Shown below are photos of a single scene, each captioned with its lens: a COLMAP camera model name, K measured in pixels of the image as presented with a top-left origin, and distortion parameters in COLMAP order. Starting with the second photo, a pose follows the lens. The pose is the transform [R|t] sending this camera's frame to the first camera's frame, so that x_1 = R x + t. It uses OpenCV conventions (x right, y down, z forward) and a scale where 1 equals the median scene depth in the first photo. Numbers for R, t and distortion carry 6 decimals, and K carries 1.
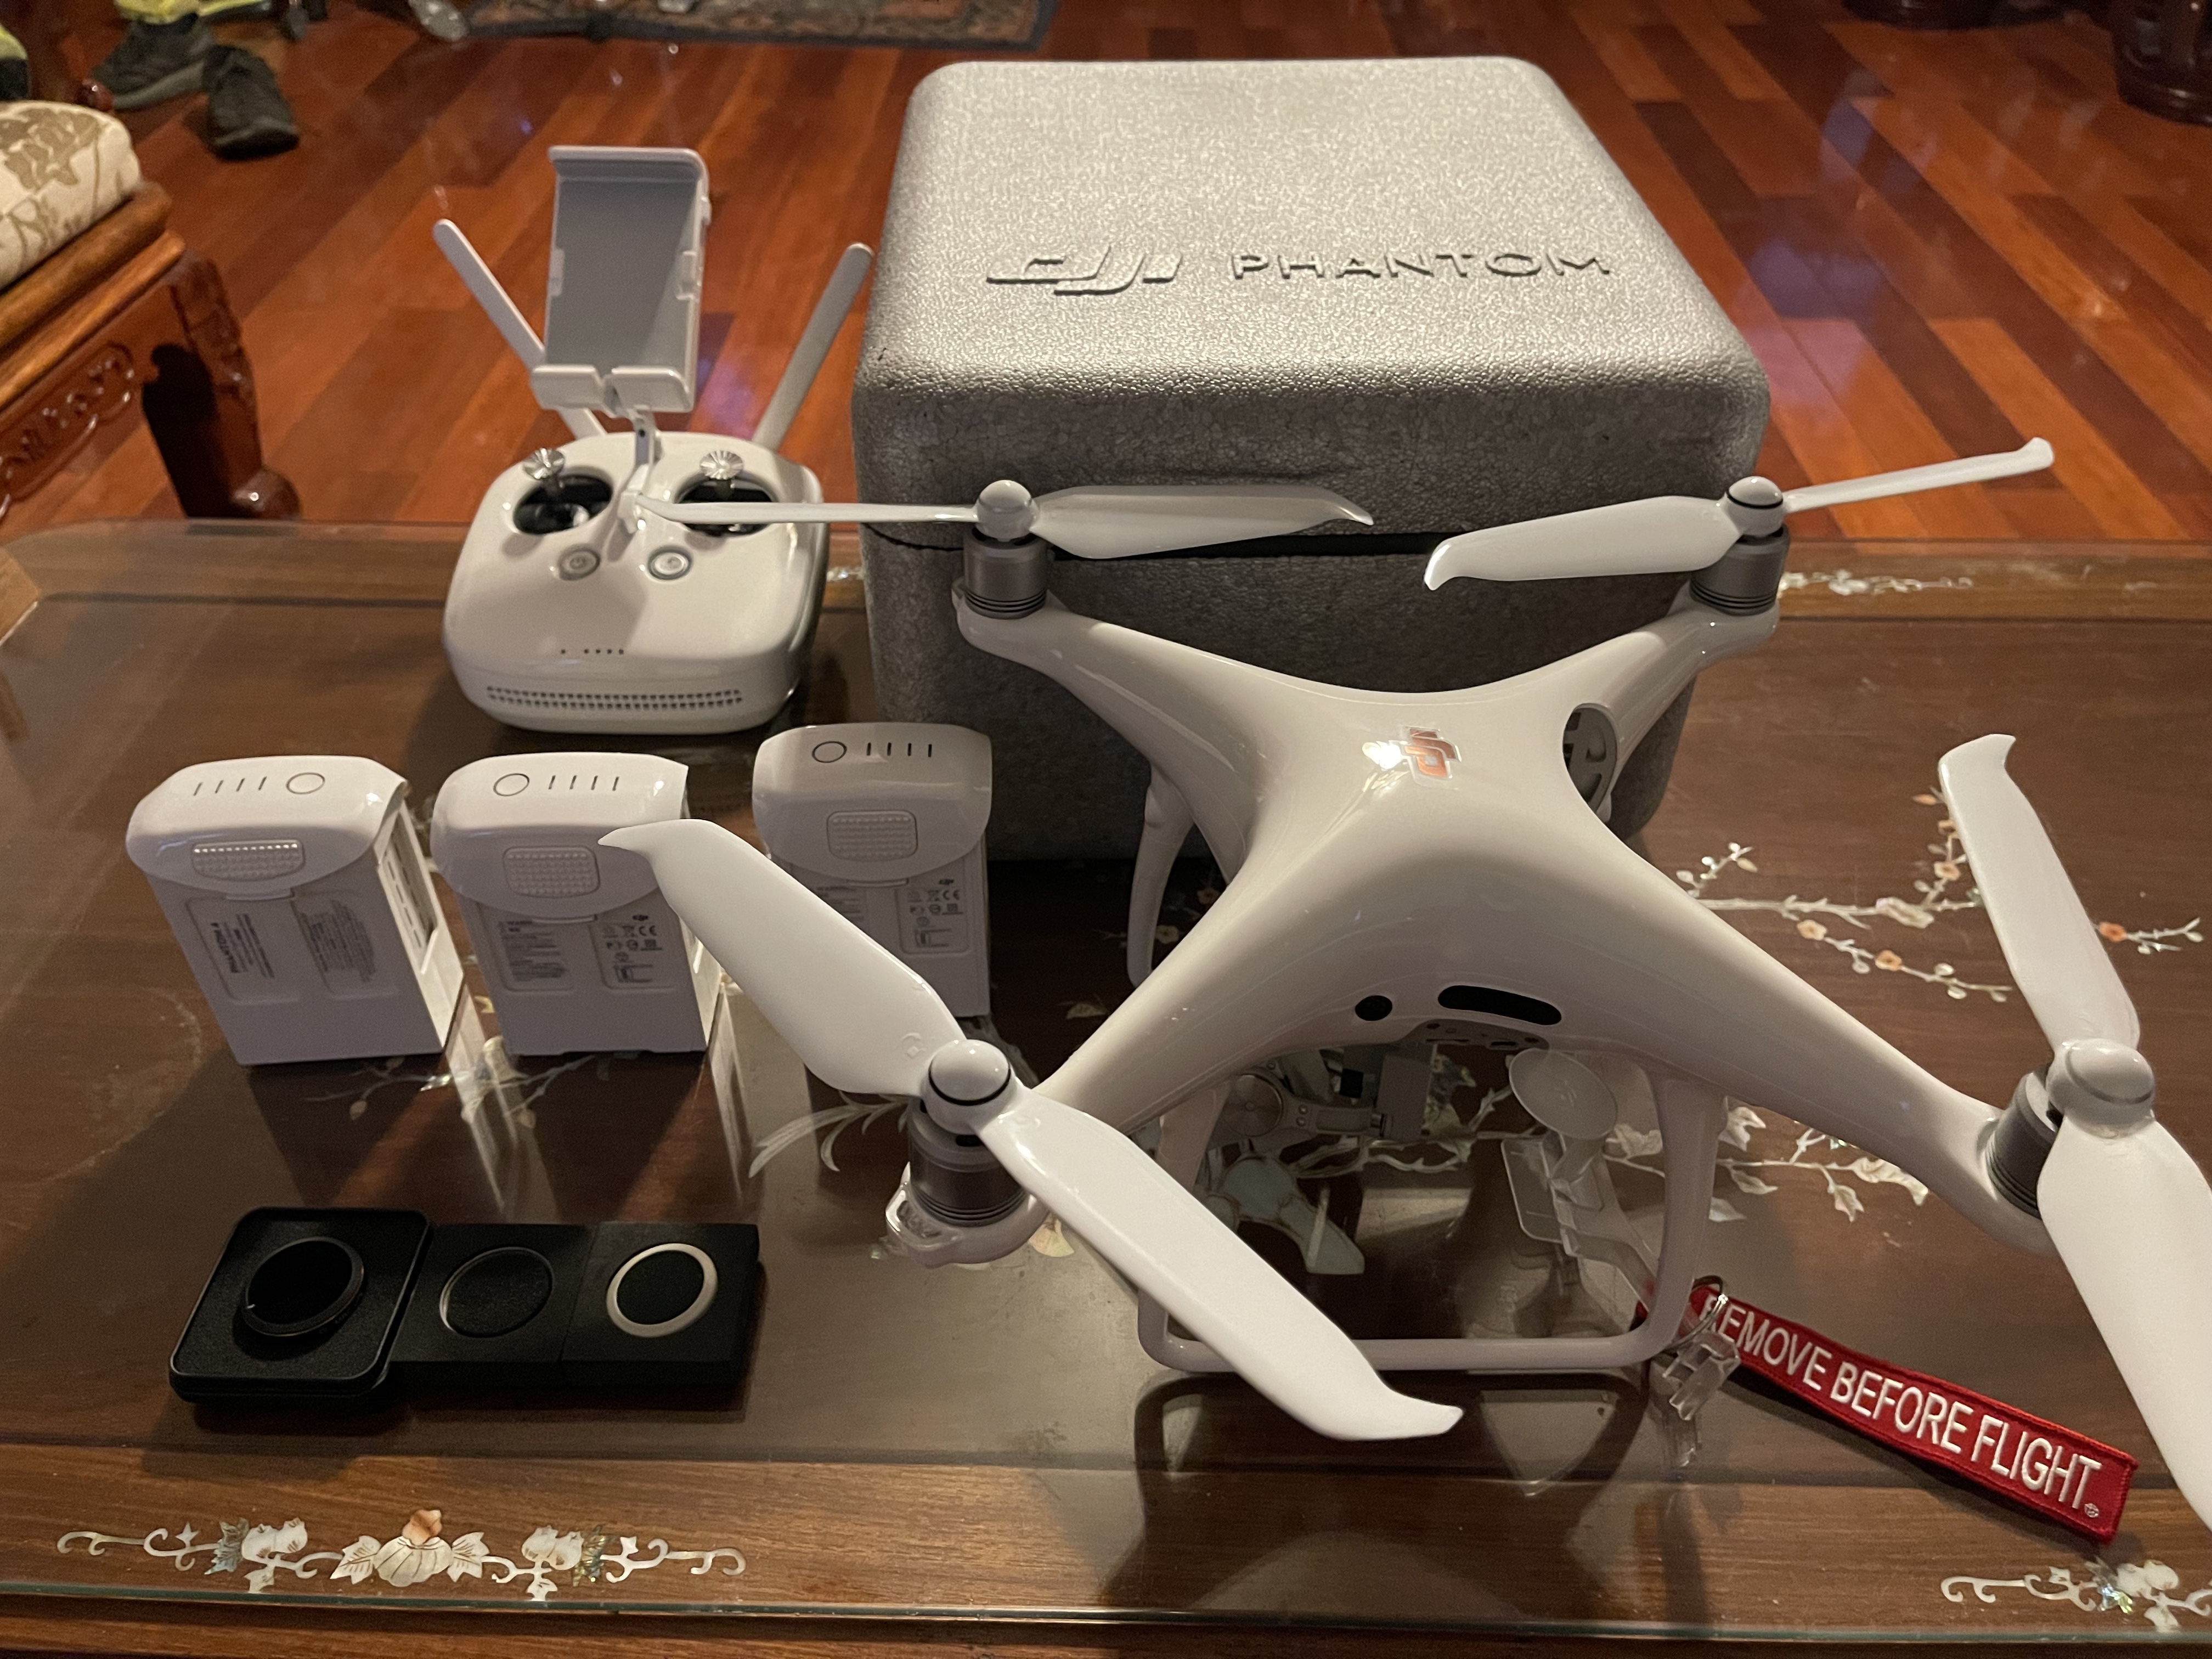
lens RADIAL K [[1716.0, 0, 1104.7], [0, 1716.0, 839.2], [0, 0, 1]] dist [0.055865, -0.104393]
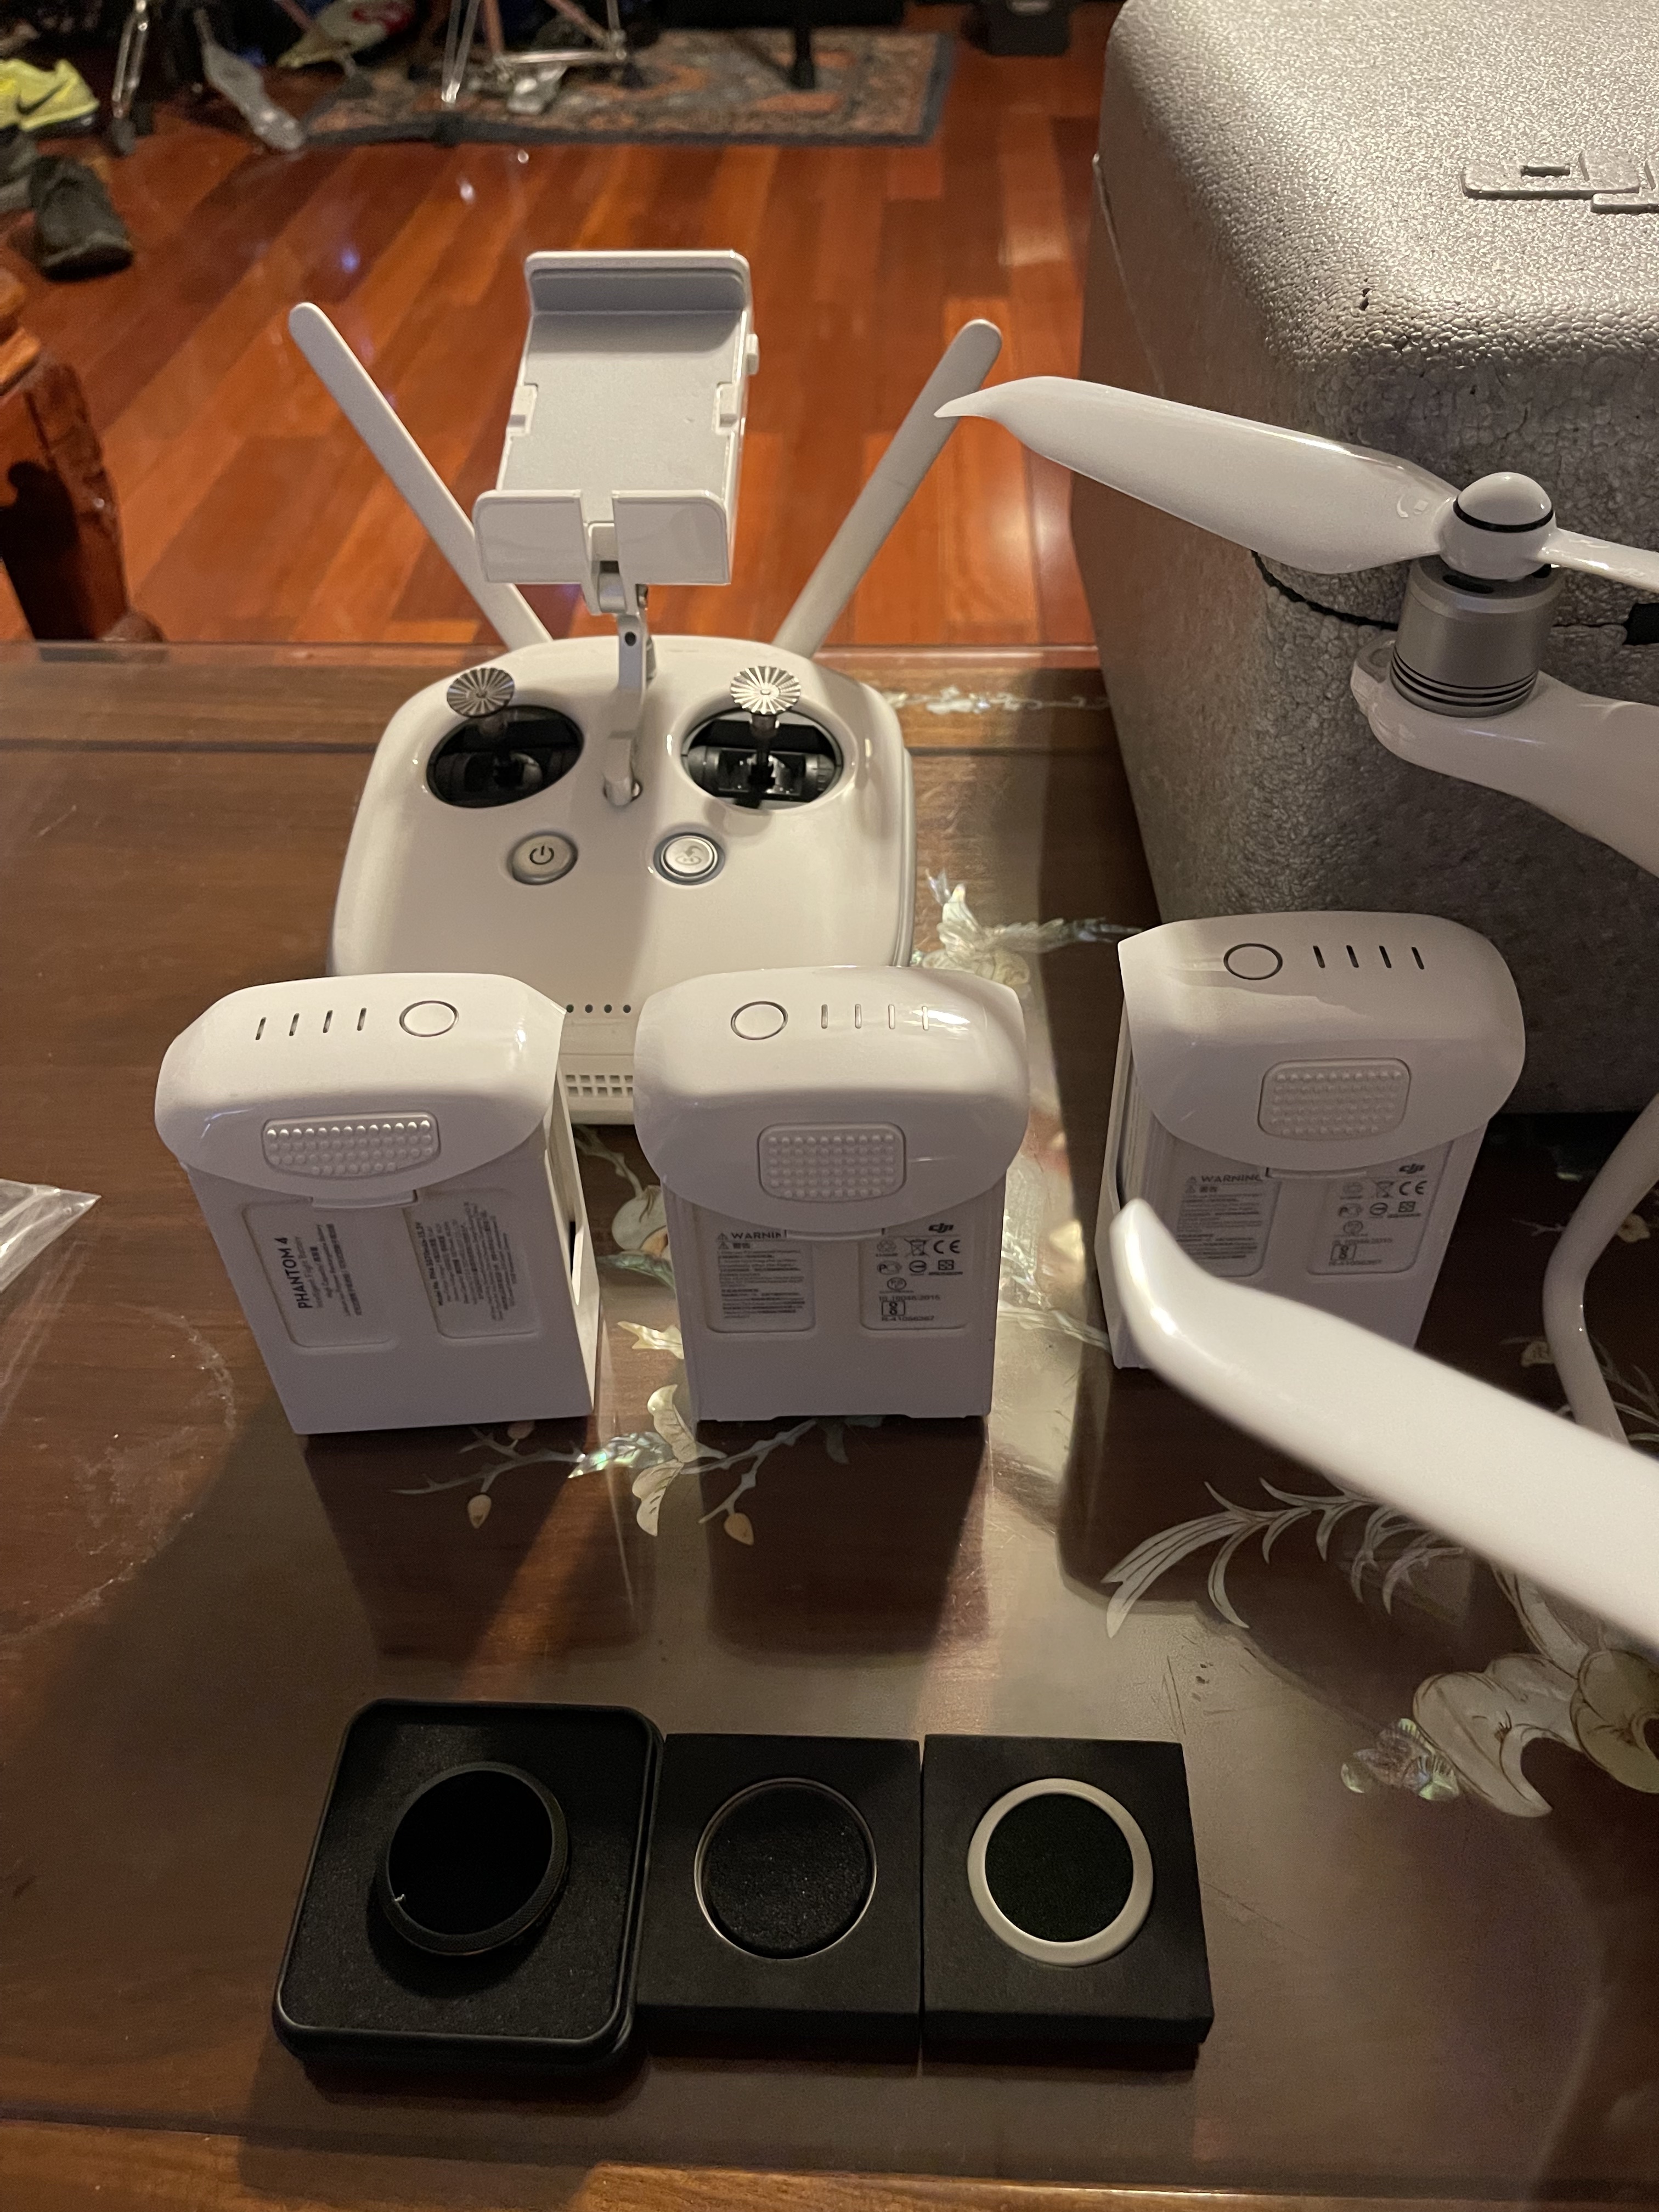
lens RADIAL K [[1721.6, 0, 829.5], [0, 1721.6, 1106.0], [0, 0, 1]] dist [0.071945, -0.136879]
pose [[0.999030, -0.001808, -0.043997, -0.260521], [0.004223, 0.998486, 0.054852, -0.031011], [0.043831, -0.054984, 0.997525, 0.343568]]
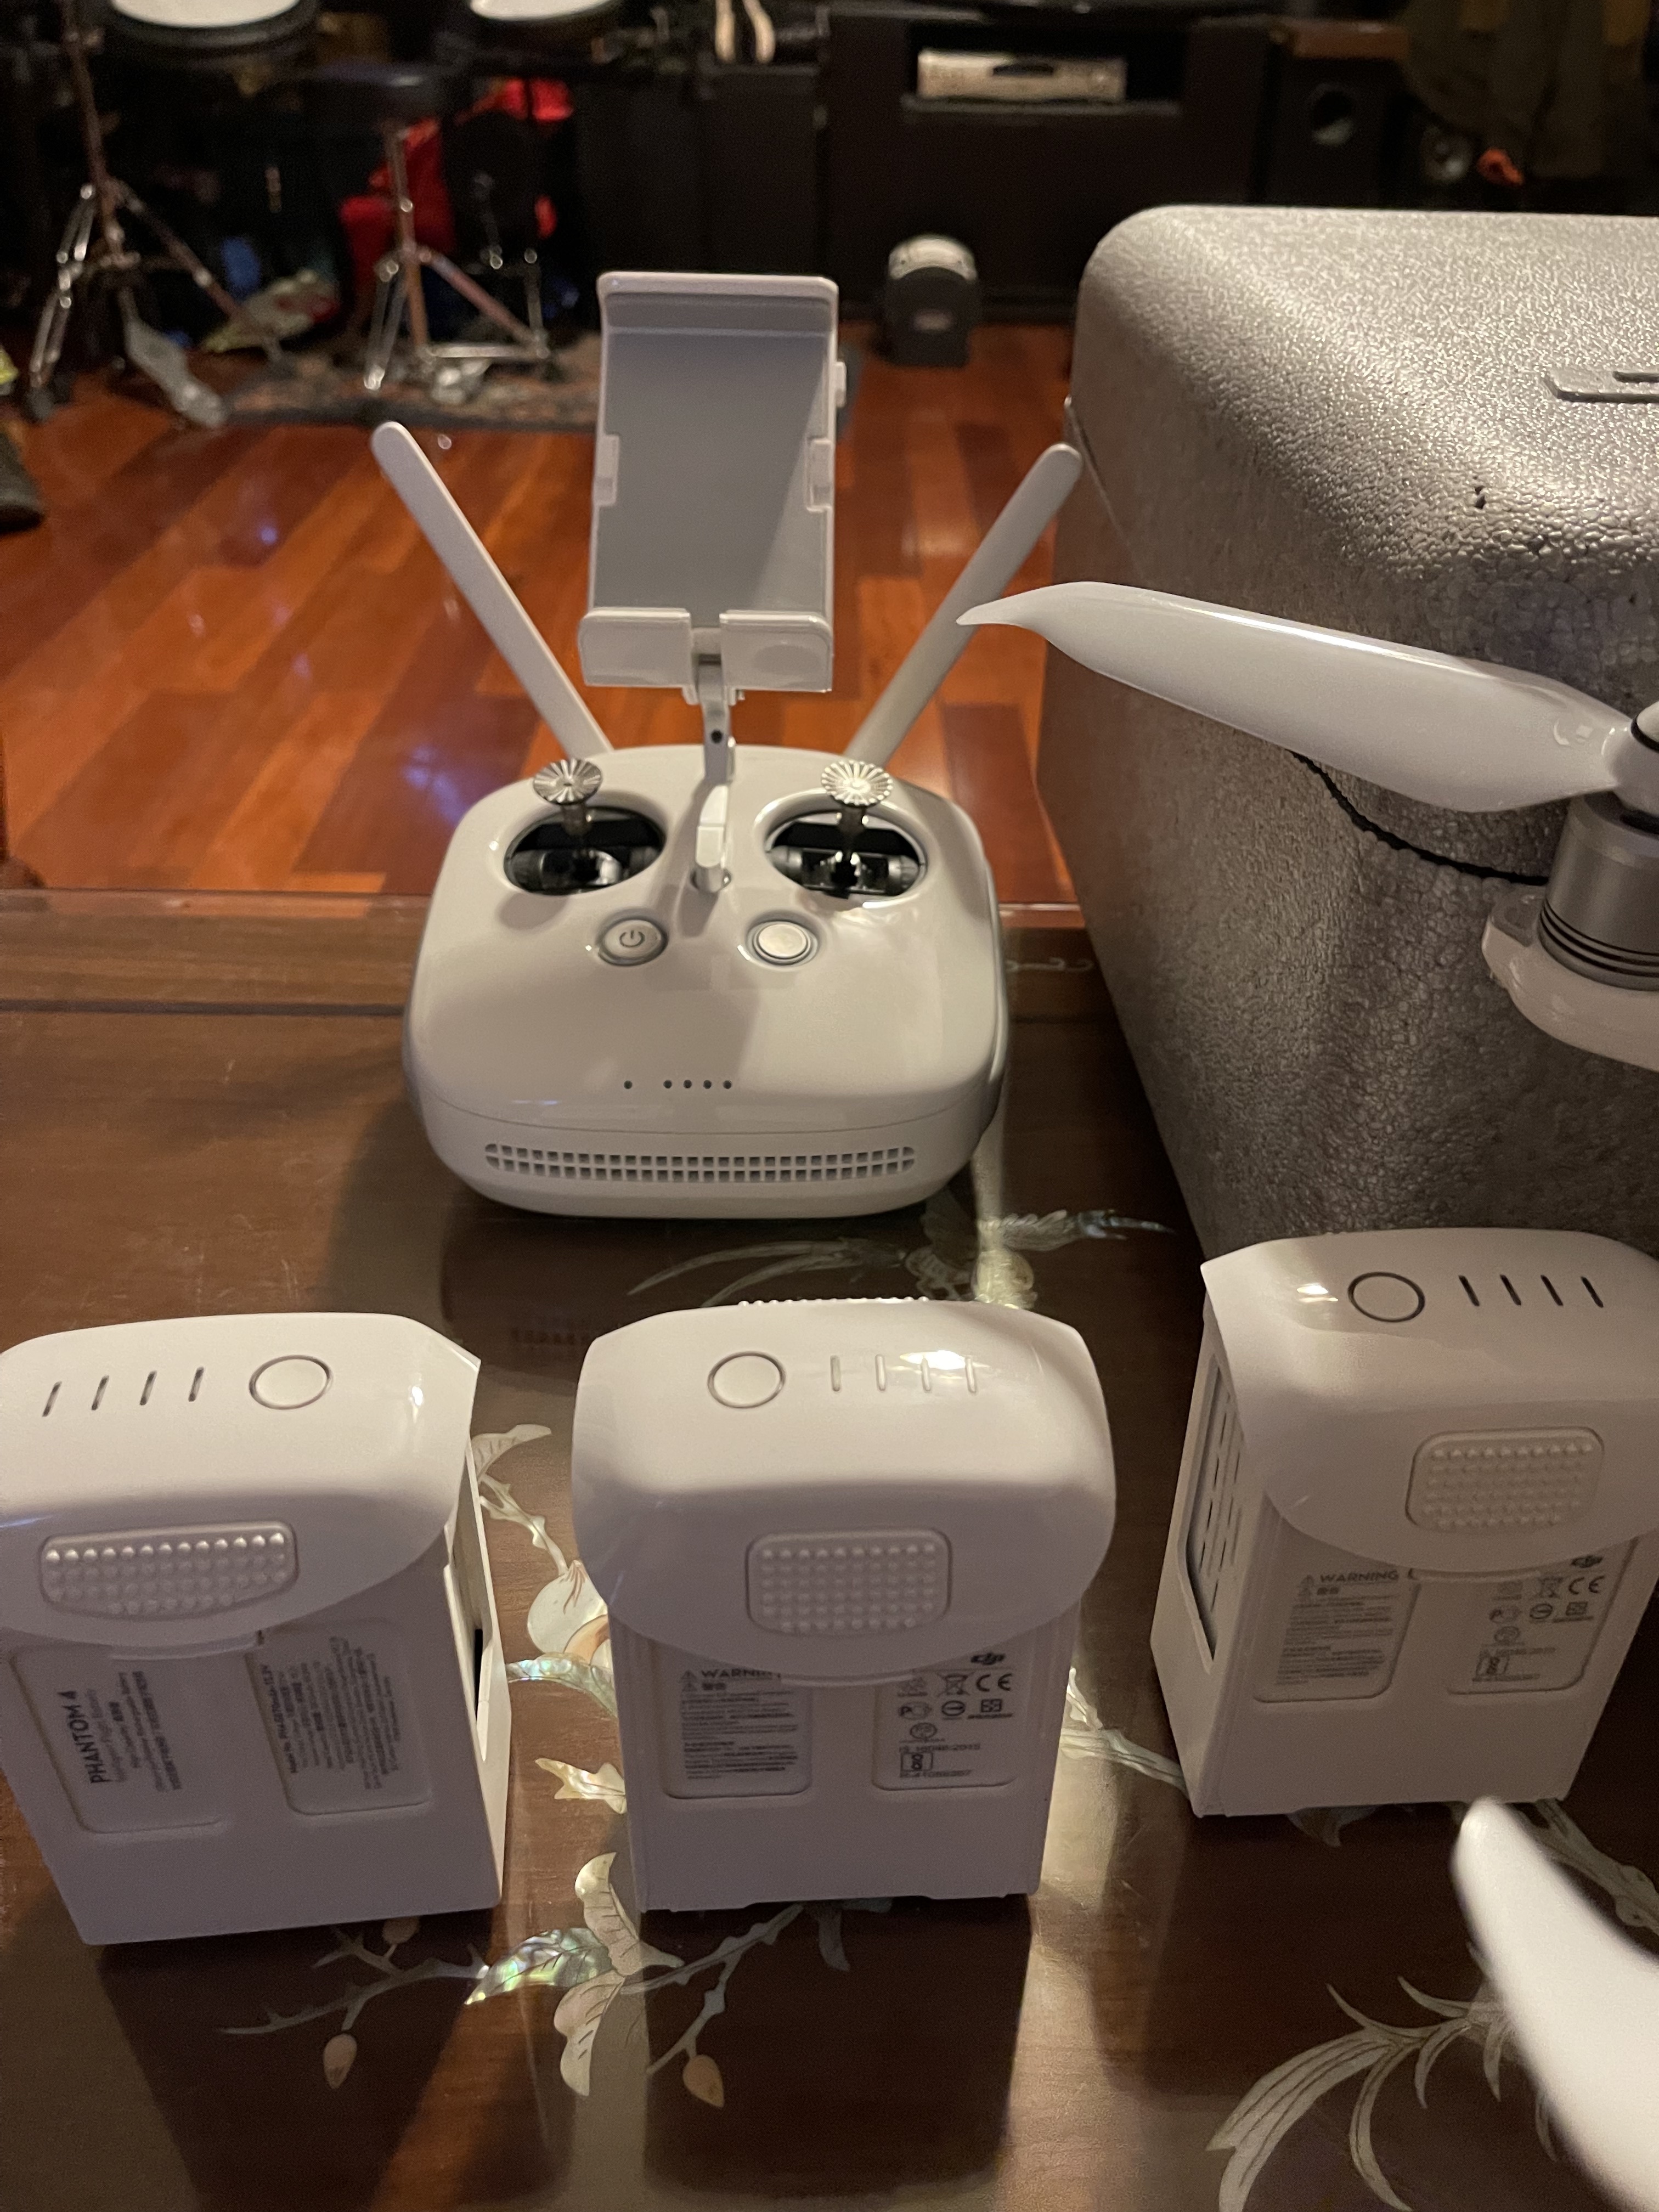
lens RADIAL K [[1715.5, 0, 857.6], [0, 1715.5, 1095.4], [0, 0, 1]] dist [0.058404, -0.109502]
pose [[0.999527, -0.004382, 0.030429, -0.293445], [0.007278, 0.995380, -0.095736, -0.056522], [-0.029869, 0.095912, 0.994942, 0.483239]]
